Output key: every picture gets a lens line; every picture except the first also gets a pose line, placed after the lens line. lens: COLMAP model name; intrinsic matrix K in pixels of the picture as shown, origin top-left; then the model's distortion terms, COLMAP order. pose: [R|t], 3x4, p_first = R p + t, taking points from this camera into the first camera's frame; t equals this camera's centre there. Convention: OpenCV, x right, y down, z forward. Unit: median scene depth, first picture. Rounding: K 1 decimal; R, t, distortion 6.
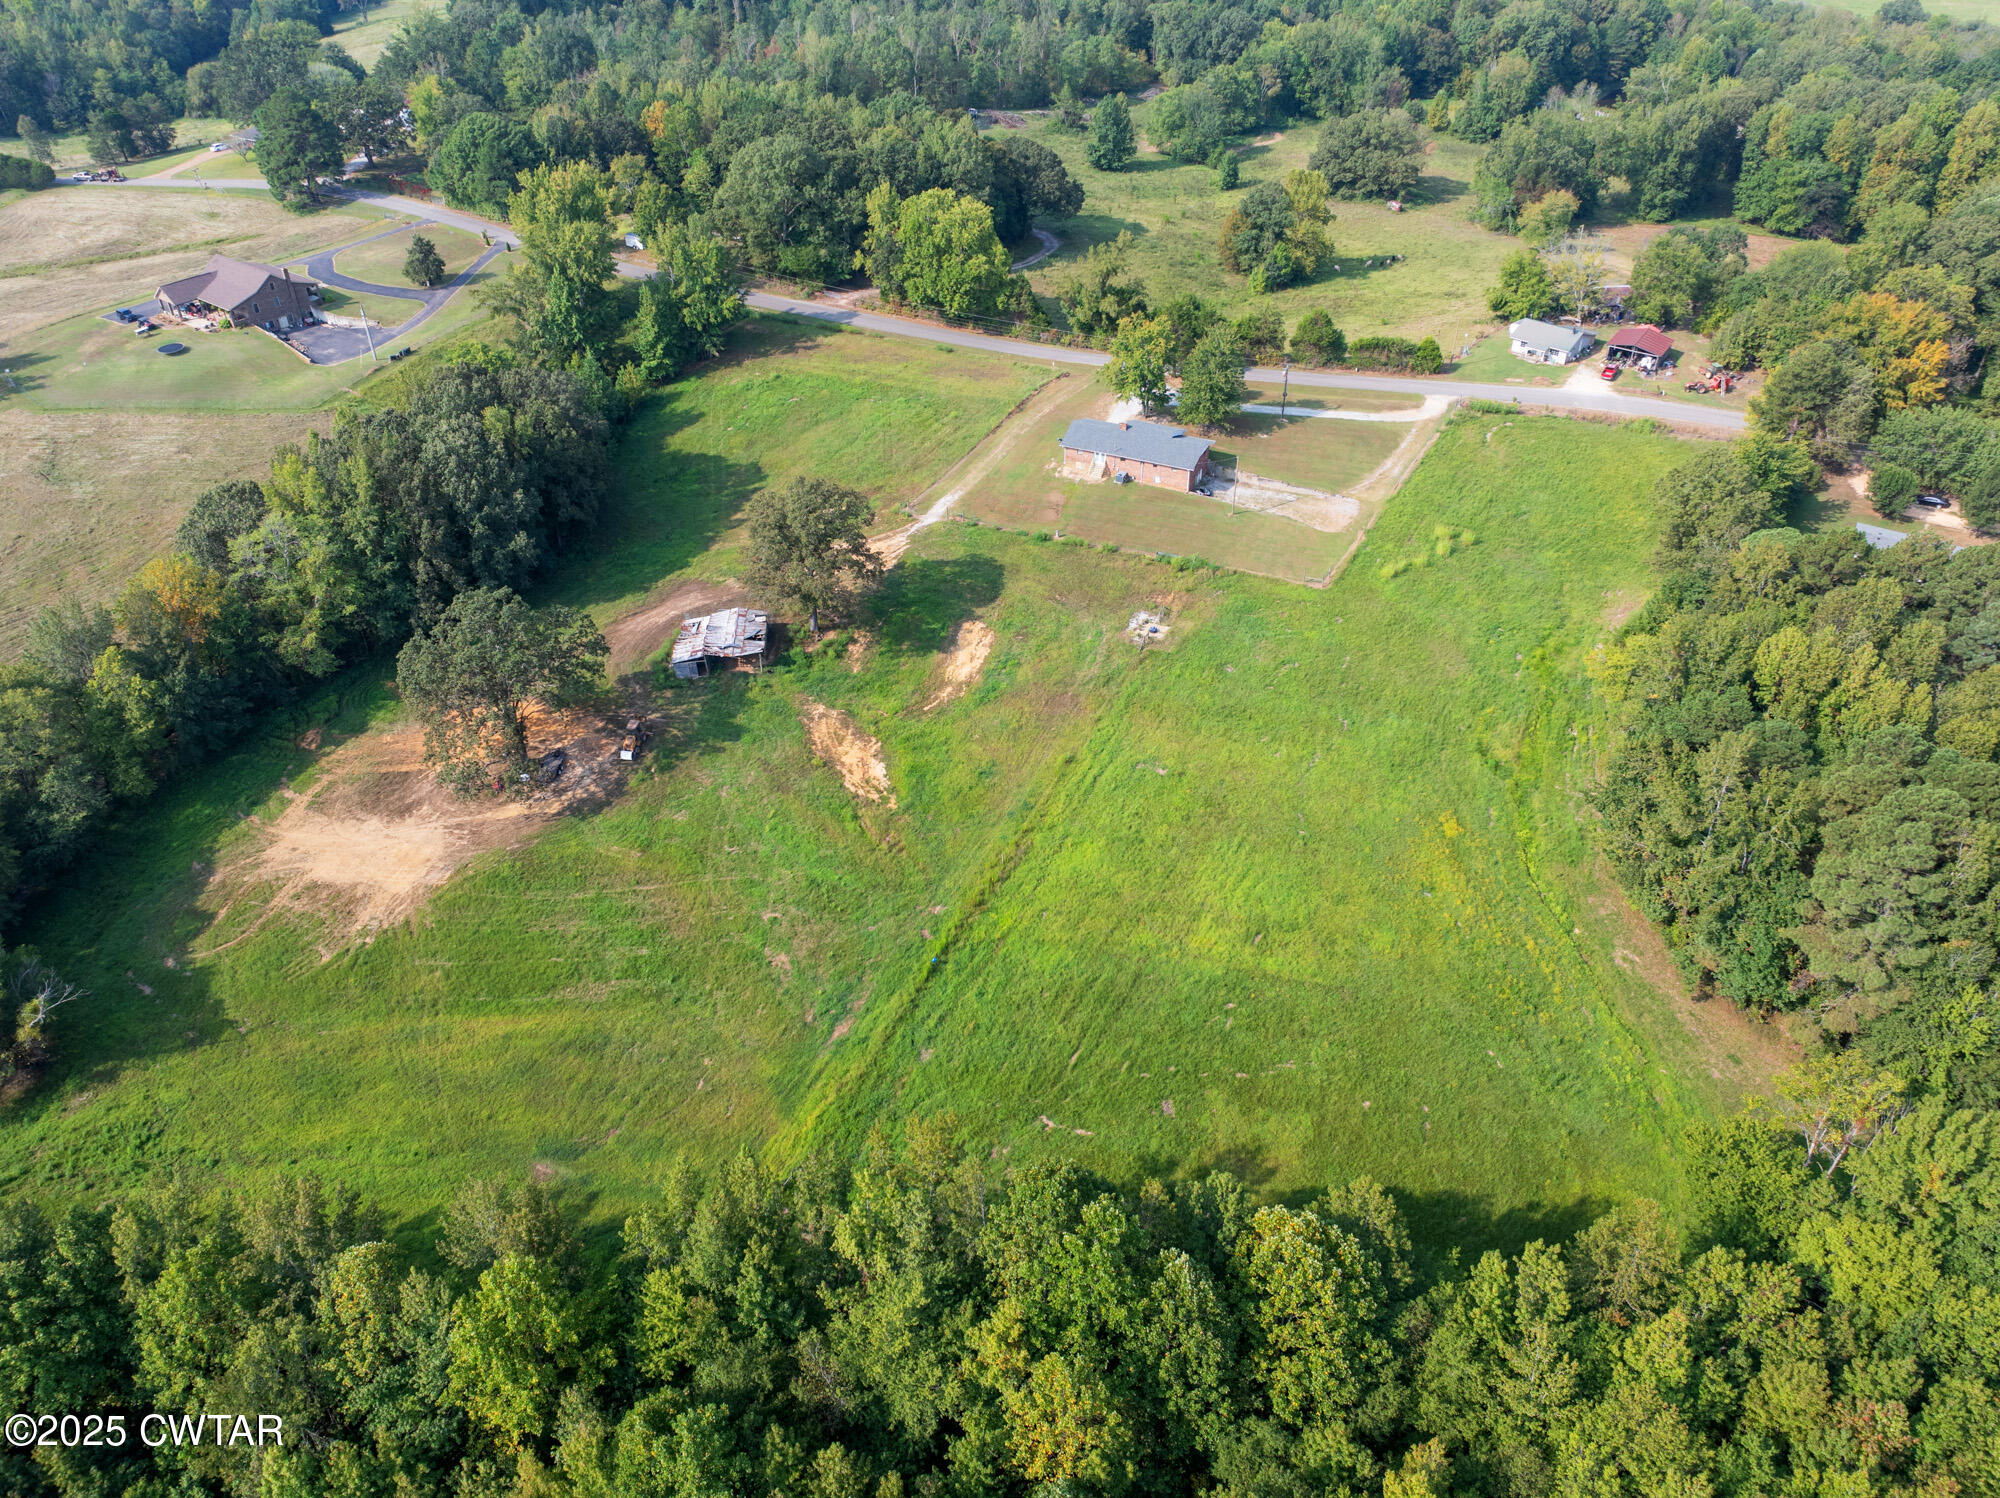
lens RADIAL K [[1394.0, 0, 1000.0], [0, 1394.0, 749.0], [0, 0, 1]] dist [-0.039131, -0.005410]
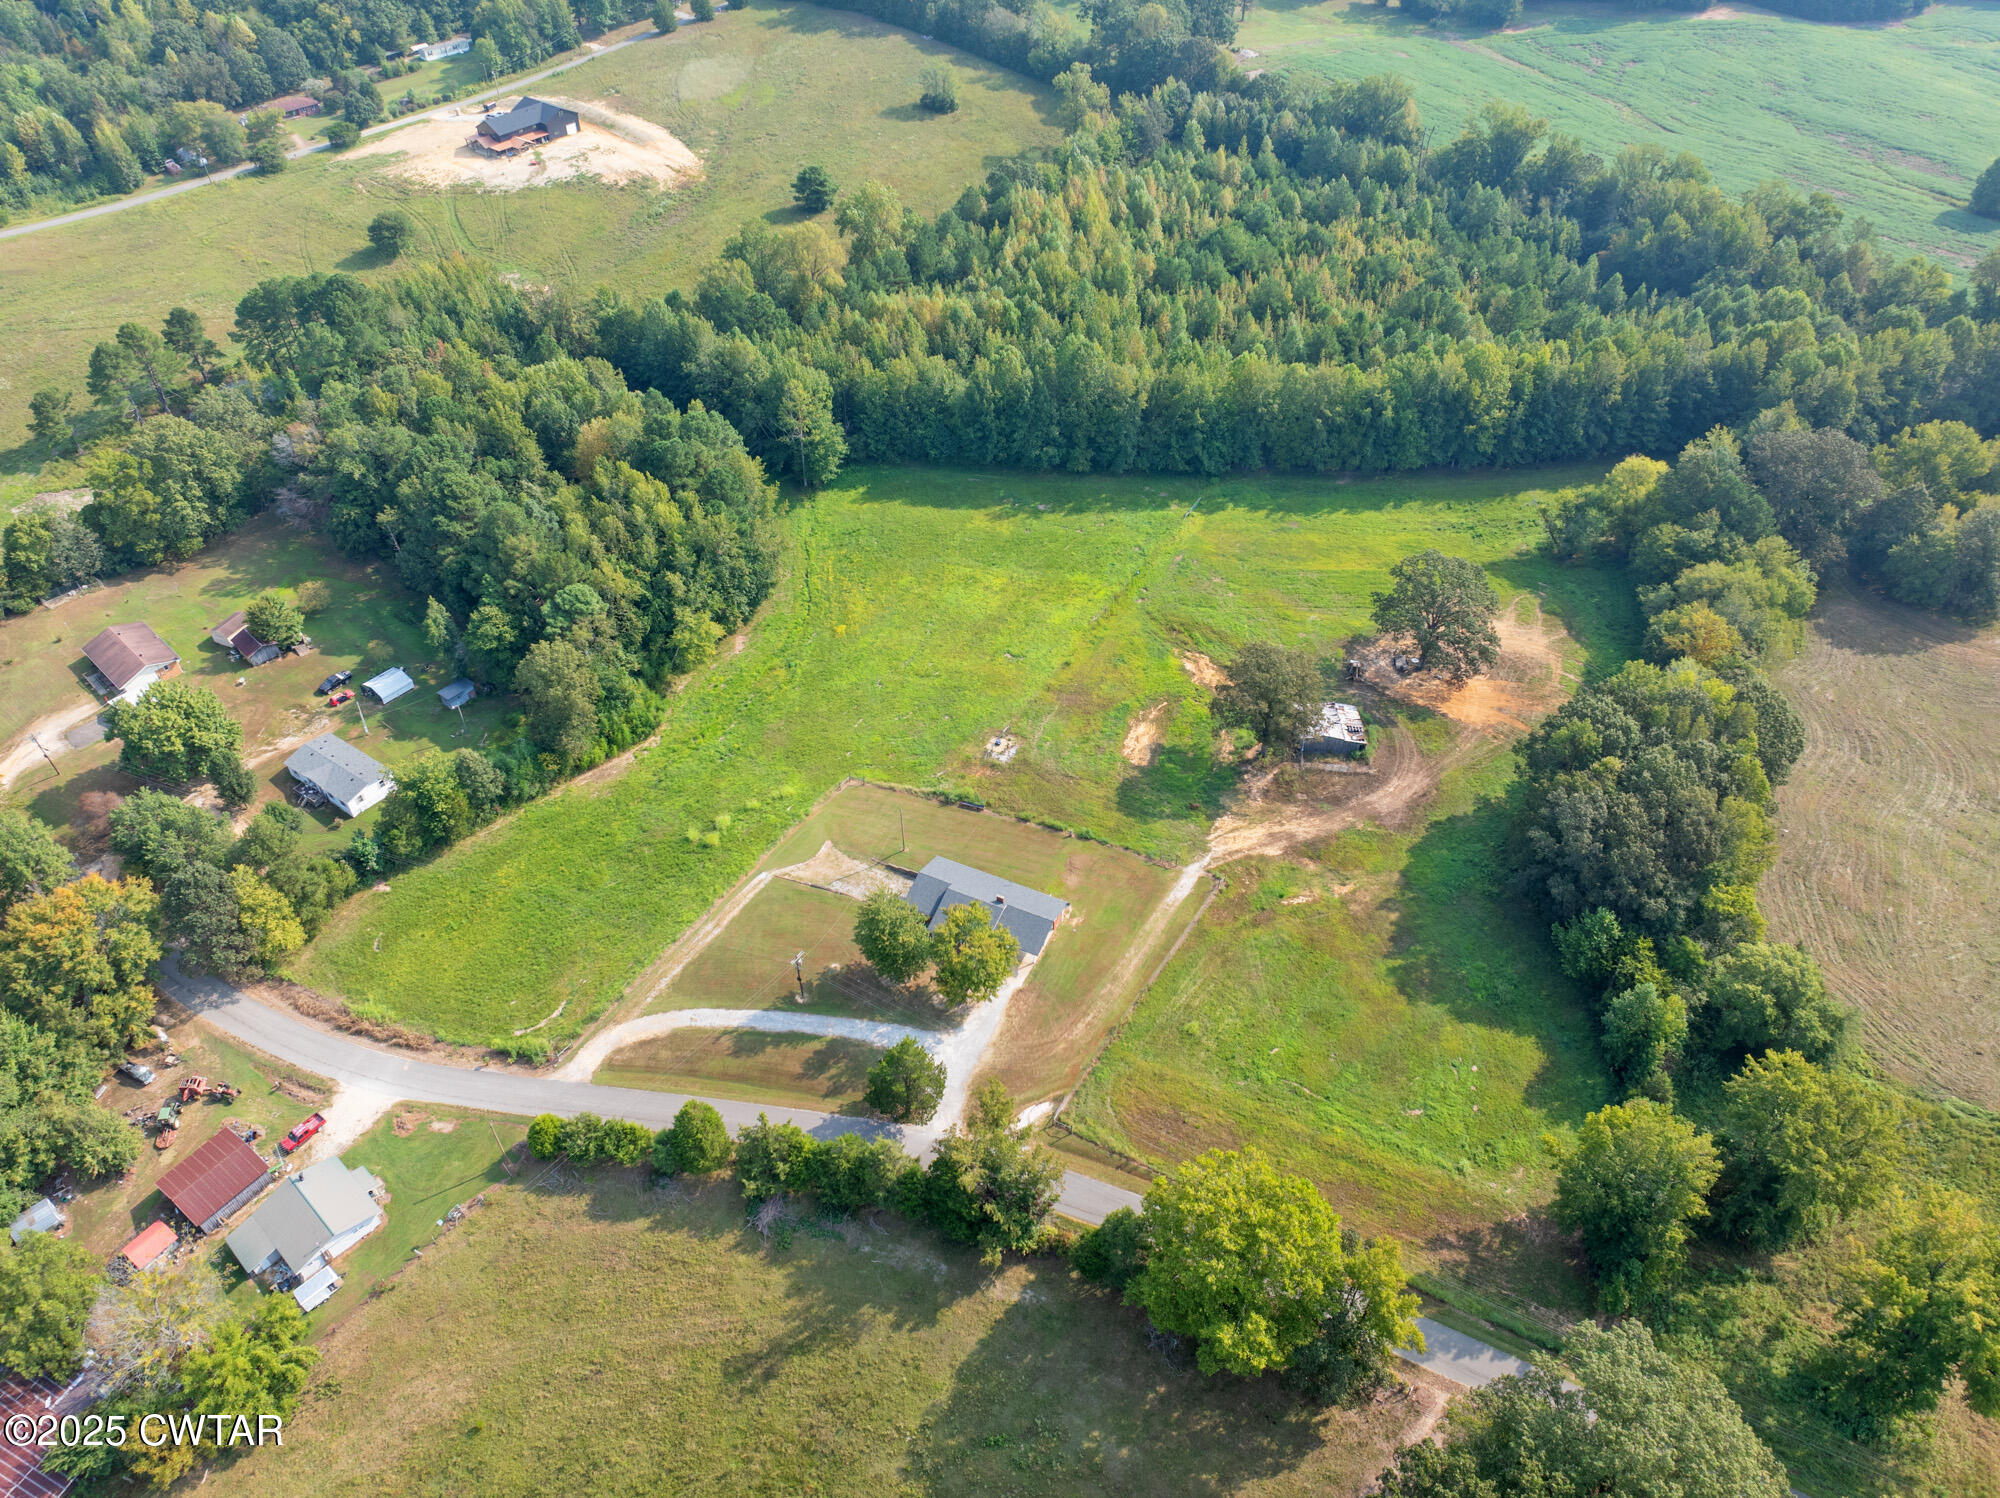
lens RADIAL K [[1394.0, 0, 1000.0], [0, 1394.0, 749.0], [0, 0, 1]] dist [-0.039131, -0.005410]
pose [[-0.999763, -0.007145, 0.020565, 0.073434], [0.018984, 0.176347, 0.984145, -1.213159], [-0.010659, 0.984302, -0.176169, 1.107112]]
